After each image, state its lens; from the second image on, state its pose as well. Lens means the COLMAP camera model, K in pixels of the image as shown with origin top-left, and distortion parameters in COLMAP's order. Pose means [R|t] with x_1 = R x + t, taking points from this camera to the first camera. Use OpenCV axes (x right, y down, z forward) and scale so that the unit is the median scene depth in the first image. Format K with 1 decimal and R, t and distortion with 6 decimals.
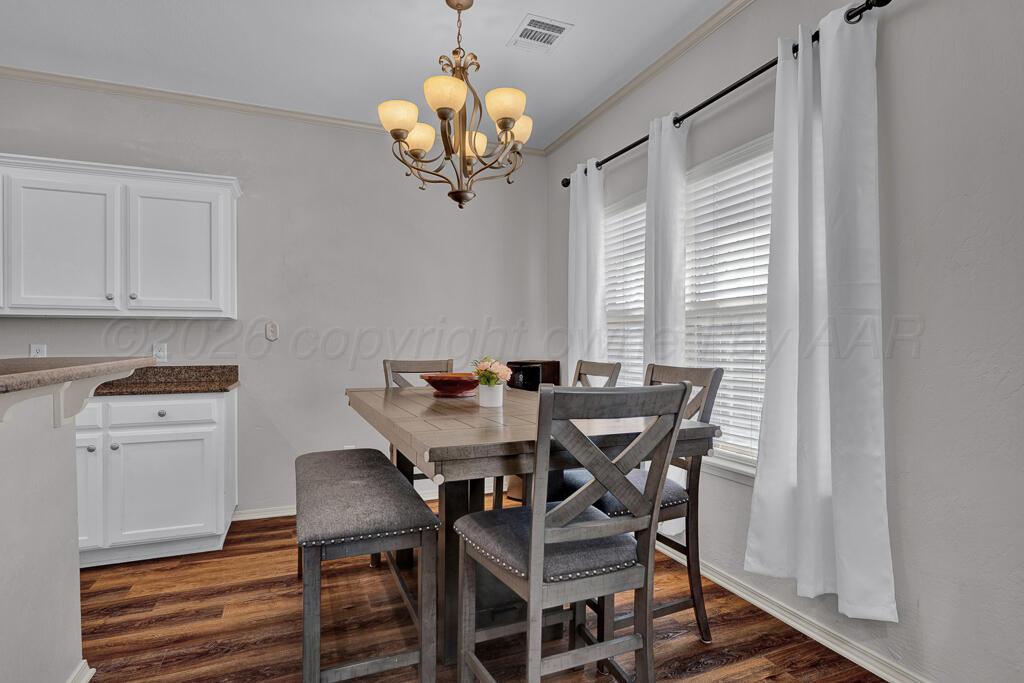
lens RADIAL K [[536.3, 0, 512.0], [0, 536.3, 341.5], [0, 0, 1]] dist [-0.003491, -0.000406]
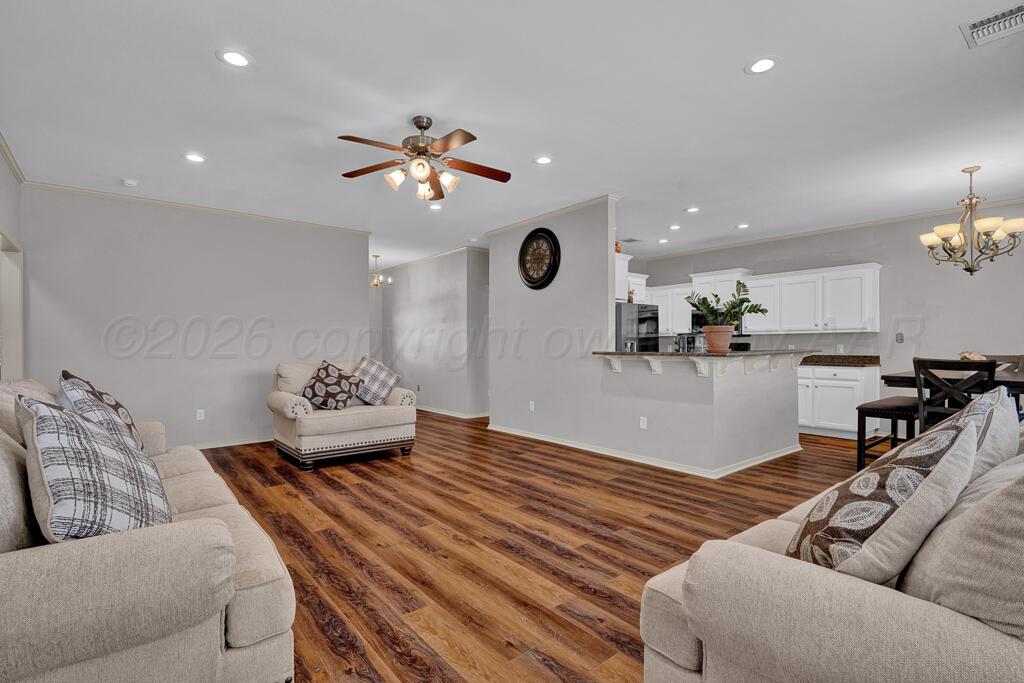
lens RADIAL K [[478.2, 0, 512.0], [0, 478.2, 341.5], [0, 0, 1]] dist [0.000524, 0.000198]
pose [[0.287779, -0.005426, -0.957681, 0.988315], [0.002029, 0.999985, -0.005056, -0.002282], [0.957695, -0.000488, 0.287786, -1.000824]]
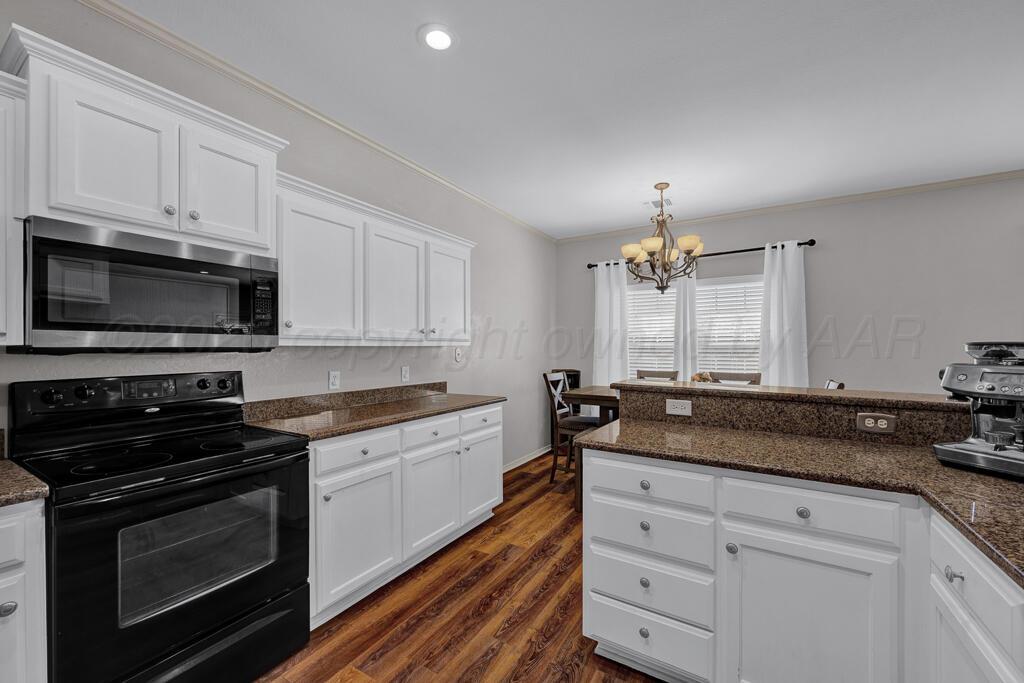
lens RADIAL K [[415.6, 0, 512.0], [0, 415.6, 341.5], [0, 0, 1]] dist [0.011524, -0.000028]
pose [[0.806393, 0.009436, 0.591305, -1.273110], [-0.005031, 0.999946, -0.009097, -0.056972], [-0.591359, 0.004361, 0.806397, 0.110690]]
